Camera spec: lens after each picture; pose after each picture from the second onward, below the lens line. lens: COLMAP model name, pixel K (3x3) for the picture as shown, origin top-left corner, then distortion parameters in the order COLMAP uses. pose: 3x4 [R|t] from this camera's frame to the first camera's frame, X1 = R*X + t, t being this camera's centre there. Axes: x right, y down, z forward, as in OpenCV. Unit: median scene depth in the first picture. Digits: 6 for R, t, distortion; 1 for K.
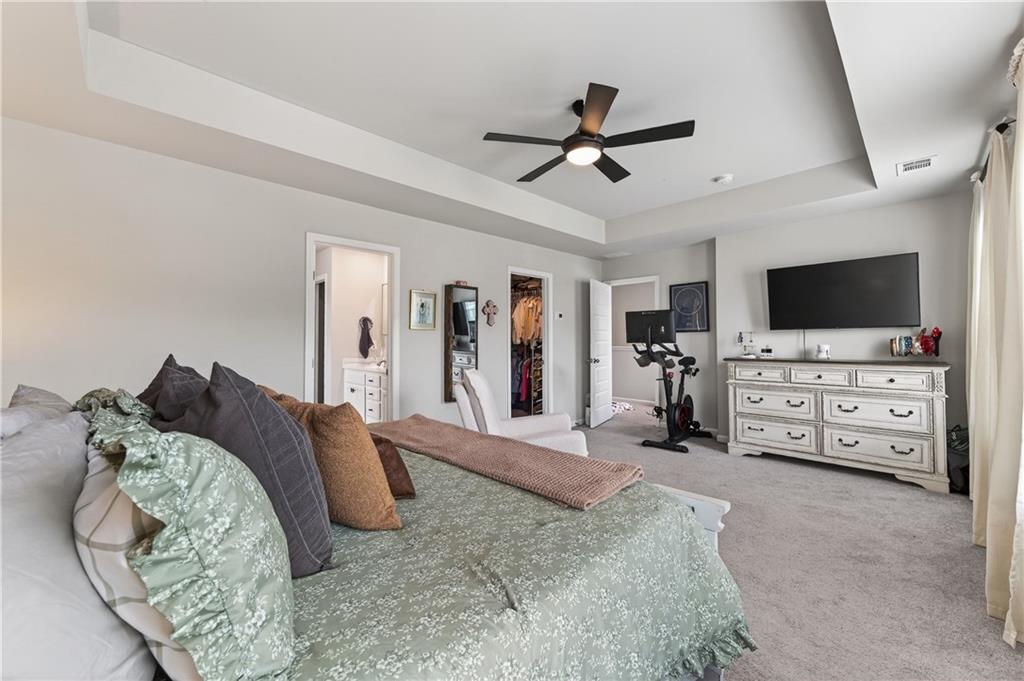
lens RADIAL K [[403.5, 0, 511.8], [0, 403.5, 340.1], [0, 0, 1]] dist [0.001028, 0.000059]
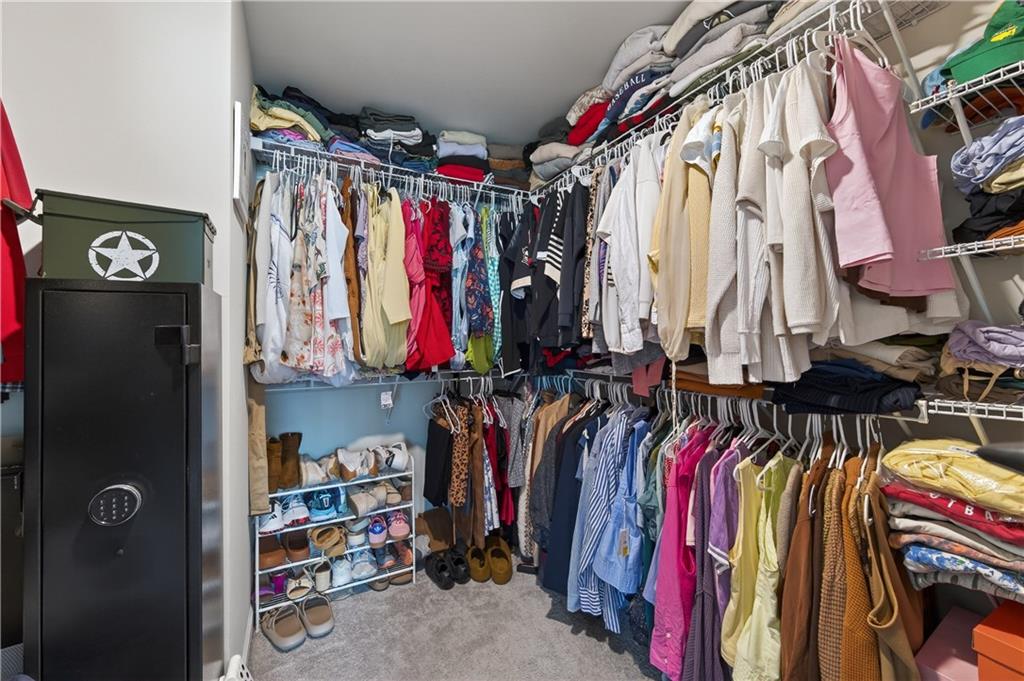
lens RADIAL K [[403.5, 0, 512.8], [0, 403.5, 340.4], [0, 0, 1]] dist [0.001028, 0.000059]
pose [[0.963967, -0.014111, -0.265649, 0.013541], [0.015573, 0.999873, 0.003399, 0.002645], [0.265567, -0.007413, 0.964064, 0.813751]]
